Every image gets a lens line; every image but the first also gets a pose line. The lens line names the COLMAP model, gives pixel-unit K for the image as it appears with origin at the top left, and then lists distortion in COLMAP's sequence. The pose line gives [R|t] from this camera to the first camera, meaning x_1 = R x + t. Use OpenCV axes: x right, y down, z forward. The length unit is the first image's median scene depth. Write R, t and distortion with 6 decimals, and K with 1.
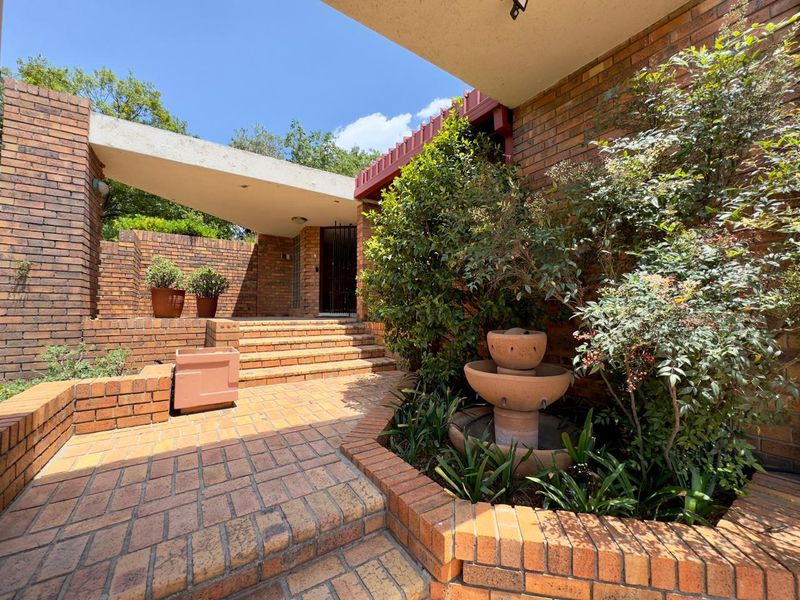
lens RADIAL K [[319.3, 0, 399.5], [0, 319.3, 301.1], [0, 0, 1]] dist [0.004055, 0.000063]
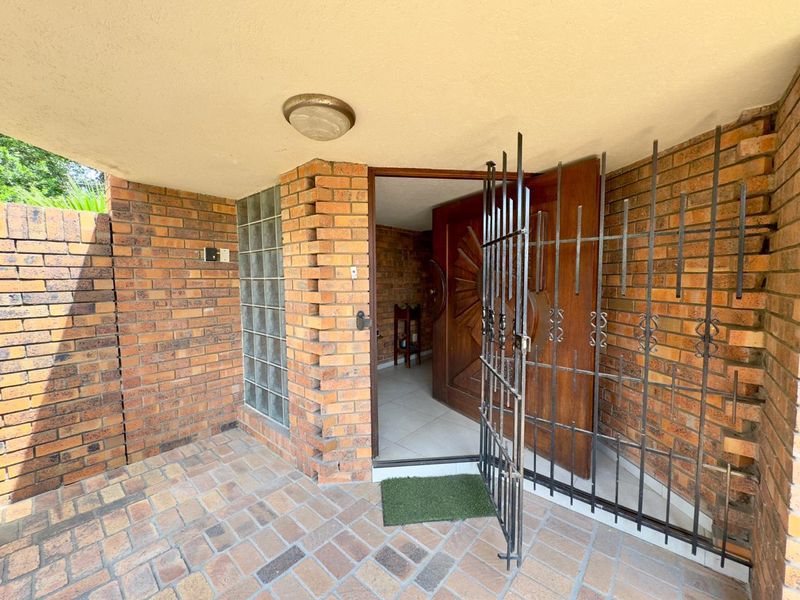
lens RADIAL K [[319.3, 0, 400.2], [0, 319.3, 299.6], [0, 0, 1]] dist [0.004055, 0.000063]
pose [[0.969104, -0.026525, 0.245223, -0.268065], [0.001894, 0.994972, 0.100139, -0.133124], [-0.246647, -0.096581, 0.964281, 0.660681]]
